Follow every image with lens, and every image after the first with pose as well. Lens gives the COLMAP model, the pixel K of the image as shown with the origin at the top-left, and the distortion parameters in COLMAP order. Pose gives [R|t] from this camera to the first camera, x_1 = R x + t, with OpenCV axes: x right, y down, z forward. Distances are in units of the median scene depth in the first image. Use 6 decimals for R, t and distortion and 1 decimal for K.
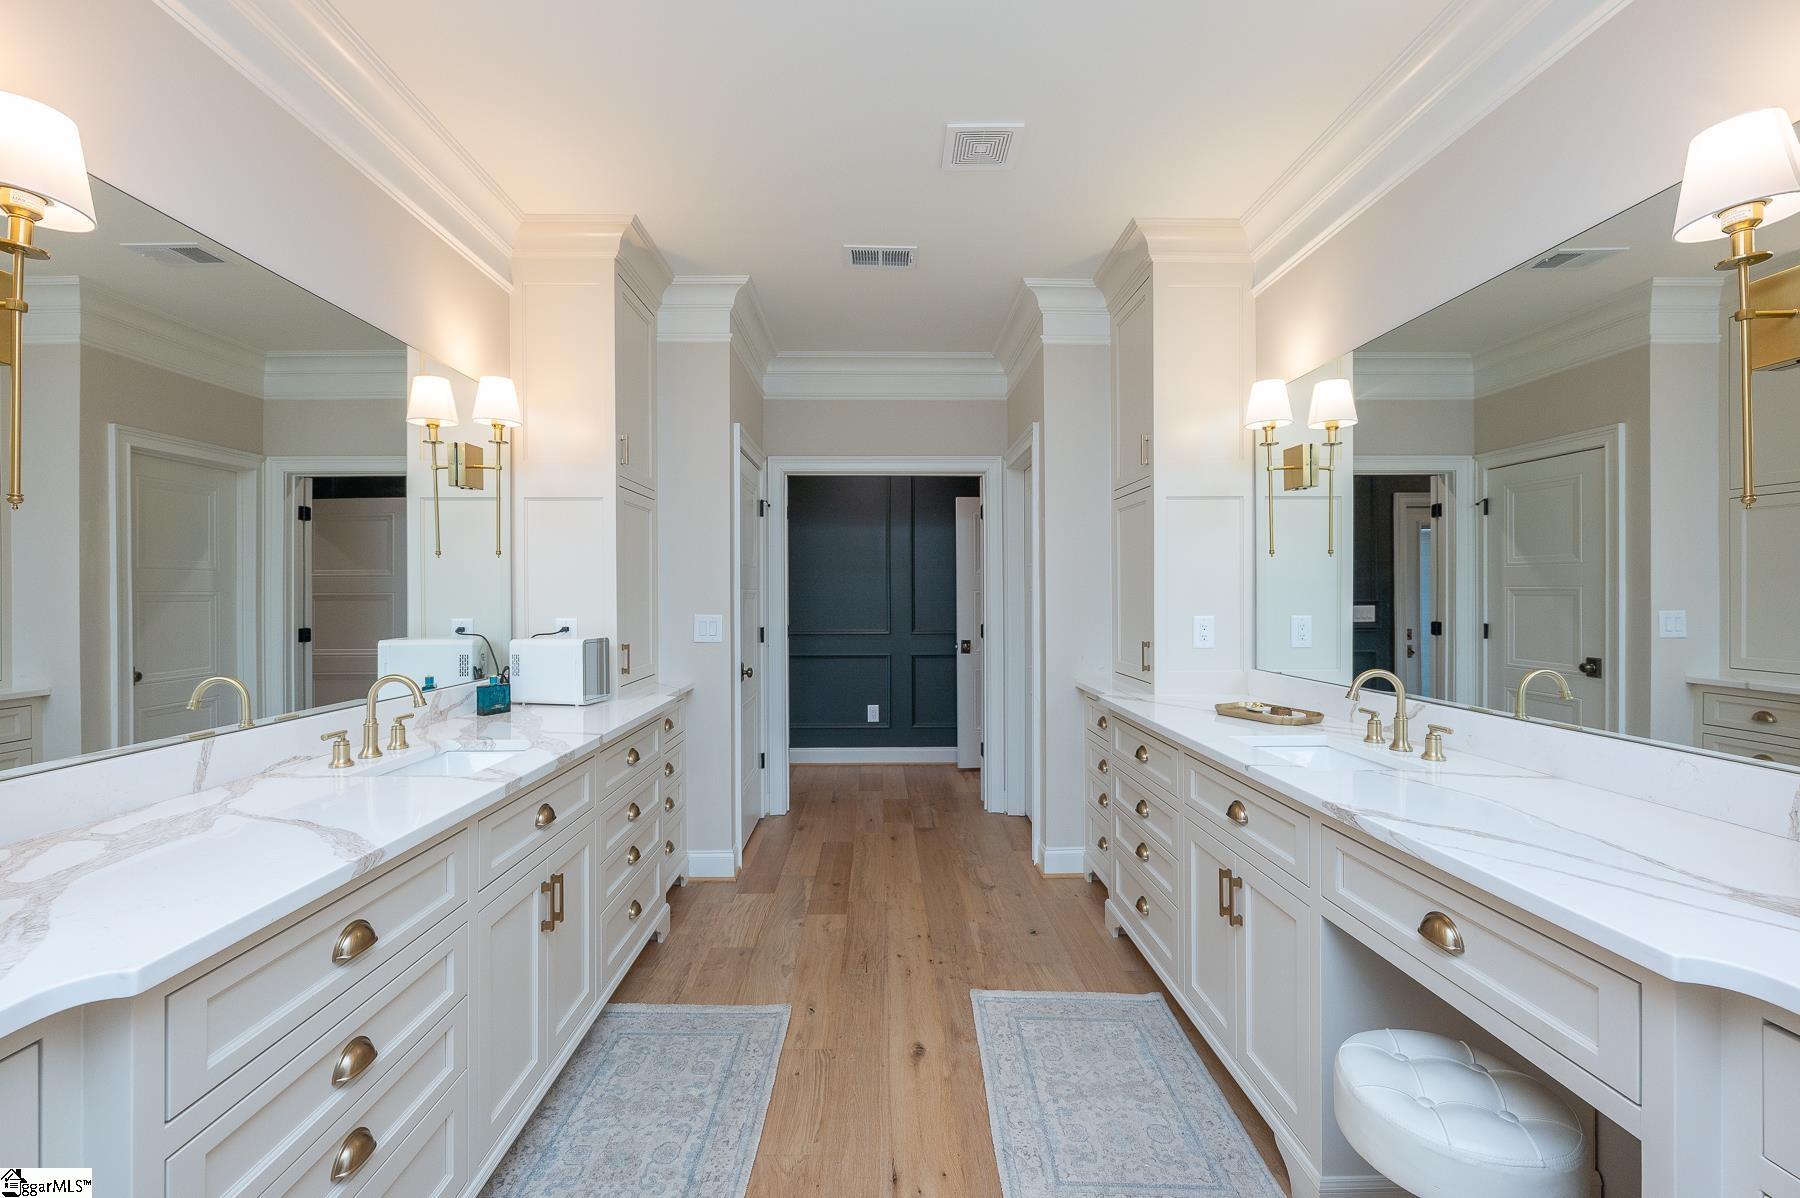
lens RADIAL K [[750.3, 0, 888.2], [0, 750.3, 600.1], [0, 0, 1]] dist [-0.020887, 0.000086]
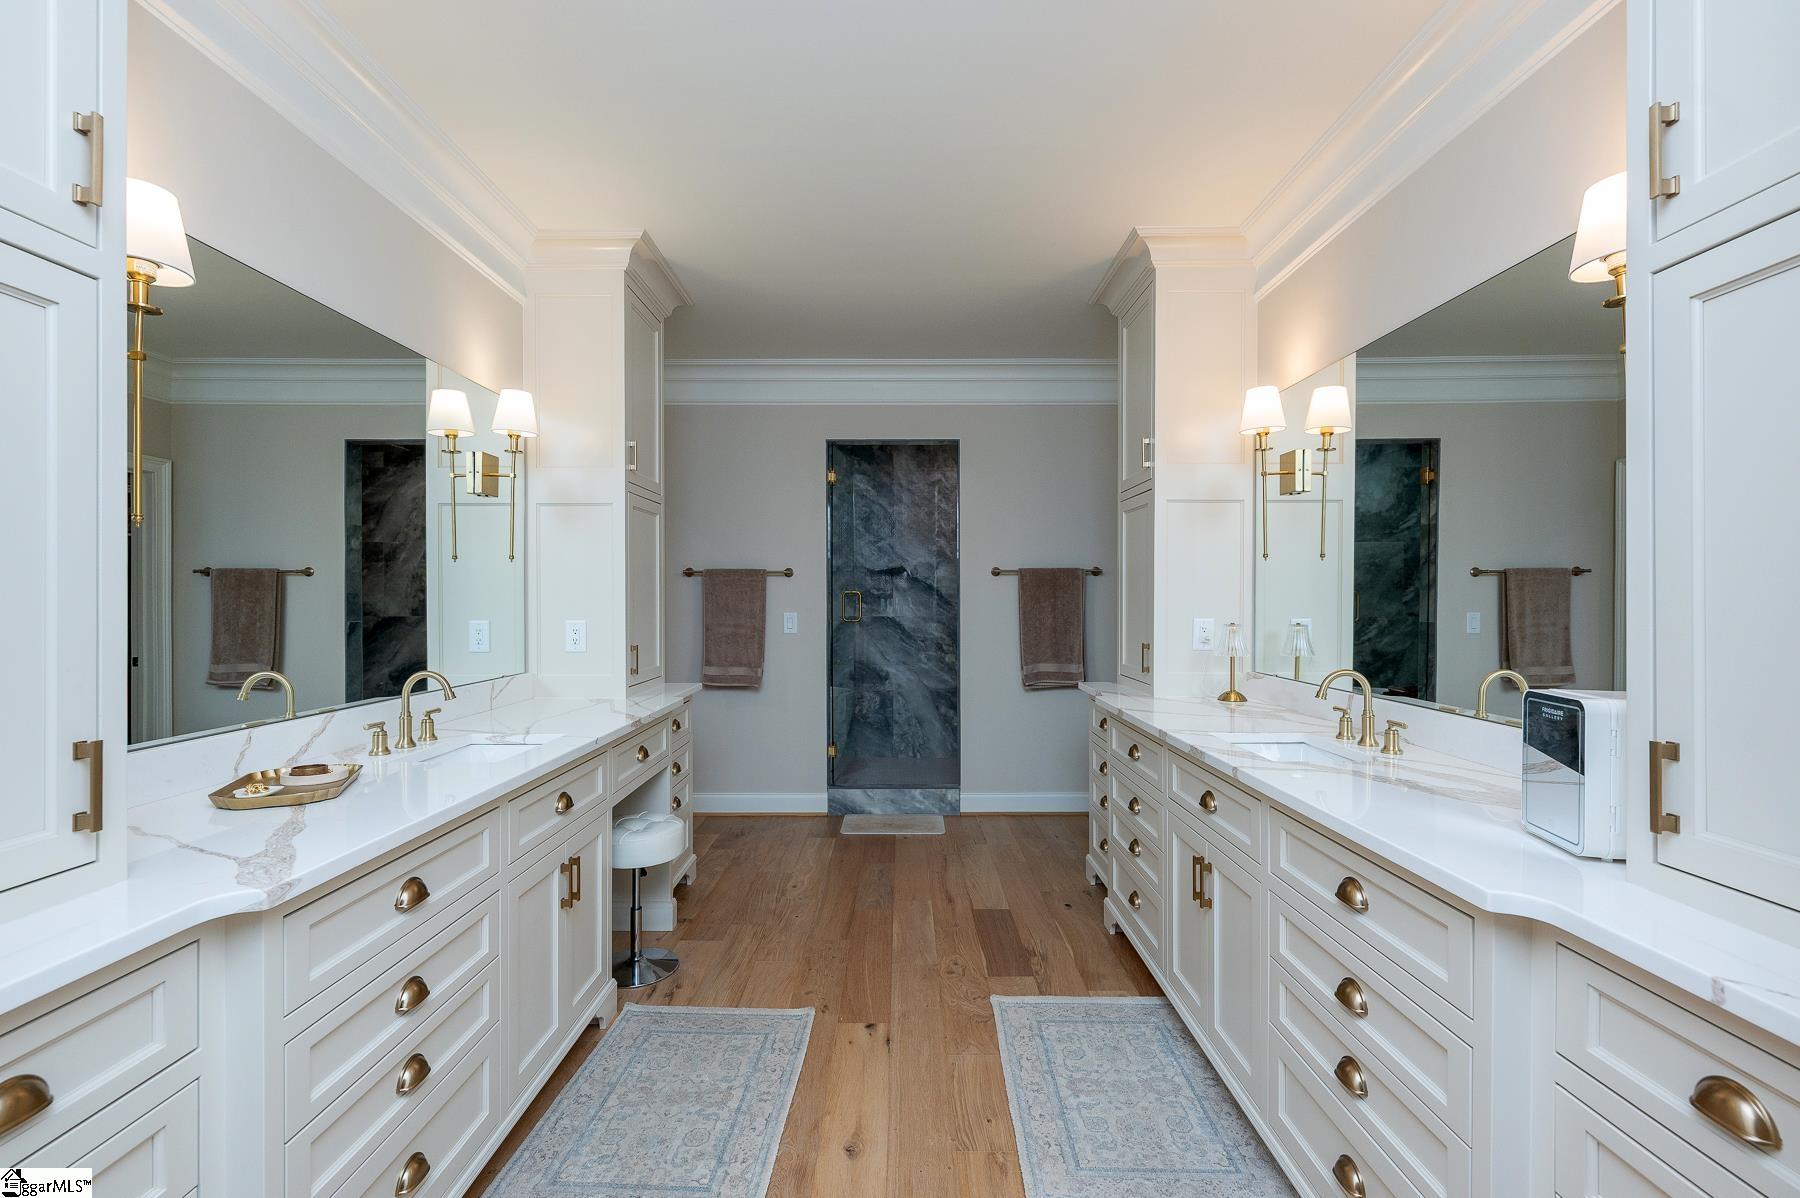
lens RADIAL K [[821.6, 0, 897.4], [0, 821.6, 606.0], [0, 0, 1]] dist [-0.033599, -0.000585]
pose [[0.999823, 0.000625, -0.018790, 0.042910], [-0.000551, 0.999992, 0.003955, -0.000062], [0.018793, -0.003944, 0.999816, -0.161403]]
